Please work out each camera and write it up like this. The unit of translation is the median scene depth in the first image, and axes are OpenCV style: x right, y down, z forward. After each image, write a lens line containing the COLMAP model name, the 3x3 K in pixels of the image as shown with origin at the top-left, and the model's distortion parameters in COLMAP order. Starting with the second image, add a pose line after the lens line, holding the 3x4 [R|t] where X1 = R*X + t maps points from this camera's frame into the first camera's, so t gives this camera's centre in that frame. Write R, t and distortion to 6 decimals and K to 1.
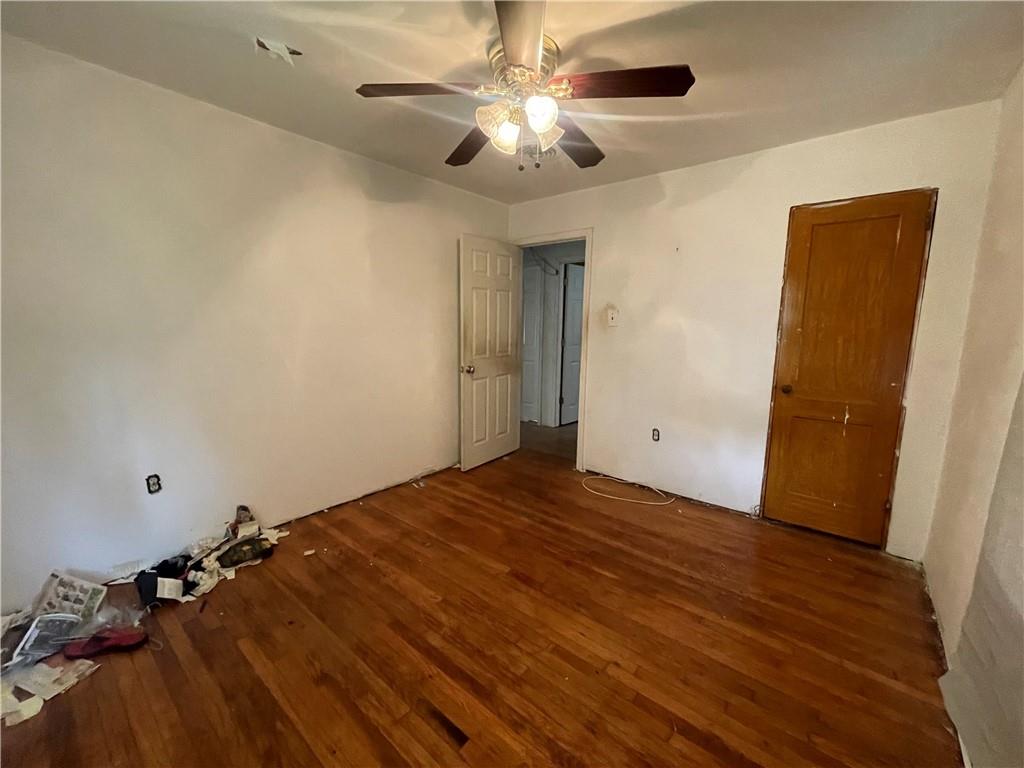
lens RADIAL K [[417.4, 0, 509.9], [0, 417.4, 380.8], [0, 0, 1]] dist [0.000562, 0.000138]
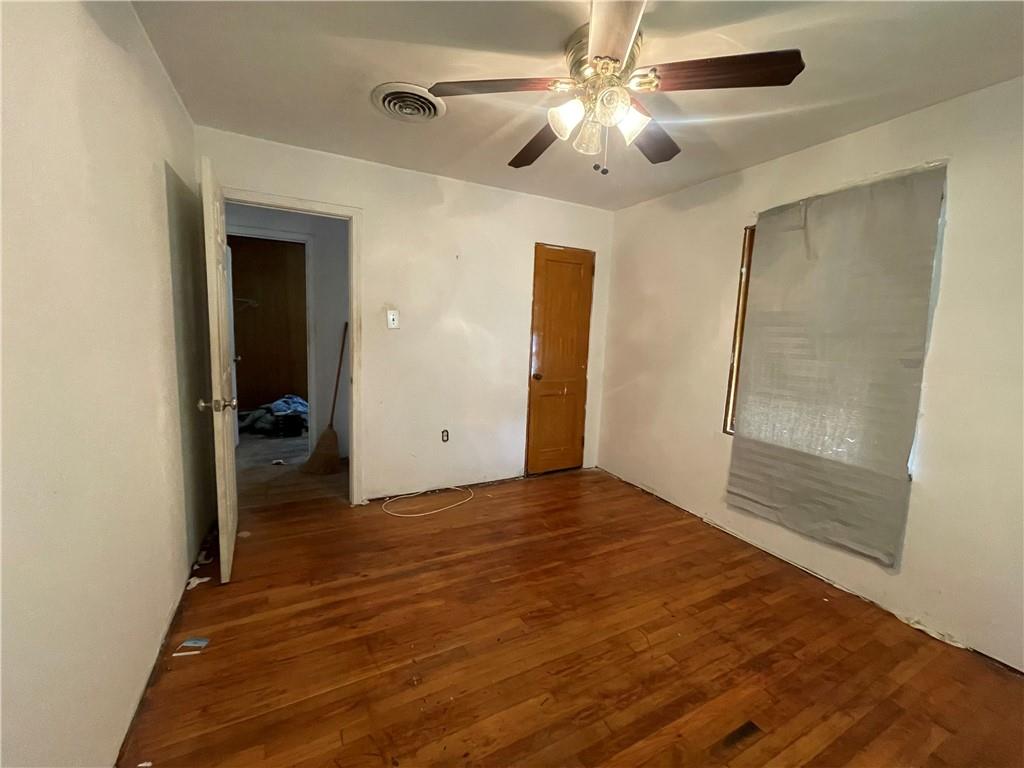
lens RADIAL K [[417.4, 0, 510.5], [0, 417.4, 381.5], [0, 0, 1]] dist [0.000562, 0.000138]
pose [[0.382139, -0.117301, 0.916630, -0.620999], [0.098221, 0.991448, 0.085928, -0.090266], [-0.918870, 0.057196, 0.390393, 0.551640]]
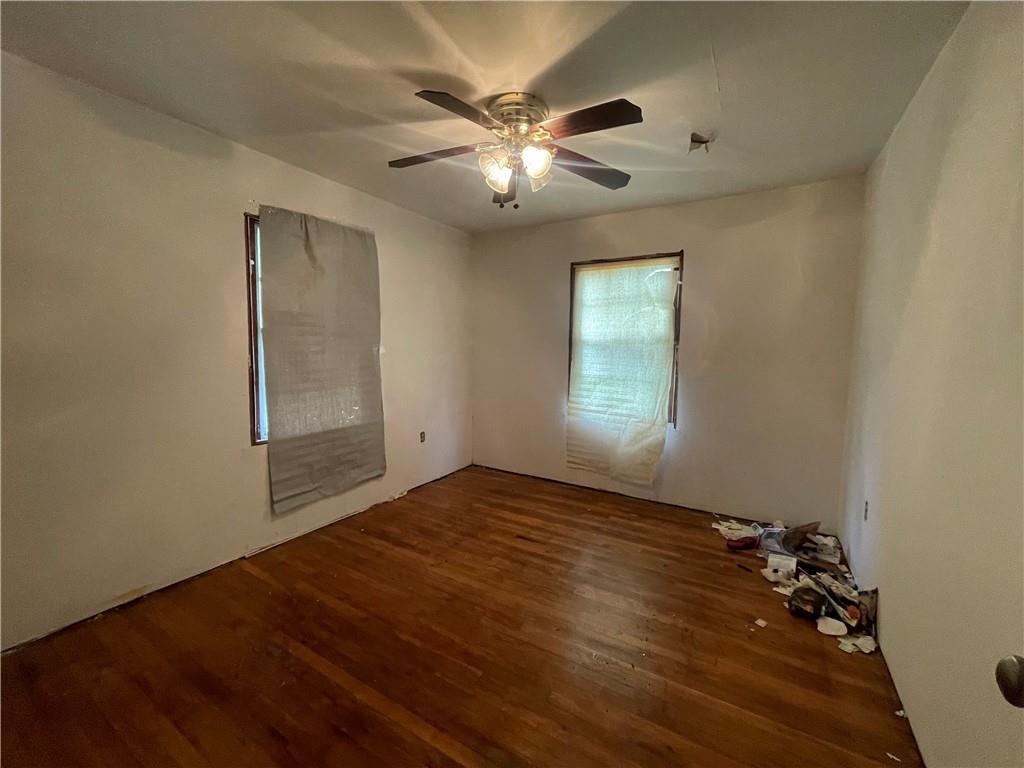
lens RADIAL K [[417.4, 0, 508.5], [0, 417.4, 379.5], [0, 0, 1]] dist [0.000562, 0.000138]
pose [[-0.987464, -0.019500, -0.156636, 0.144598], [-0.054357, 0.973652, 0.221466, -0.199665], [0.148191, 0.227204, -0.962506, 1.439208]]
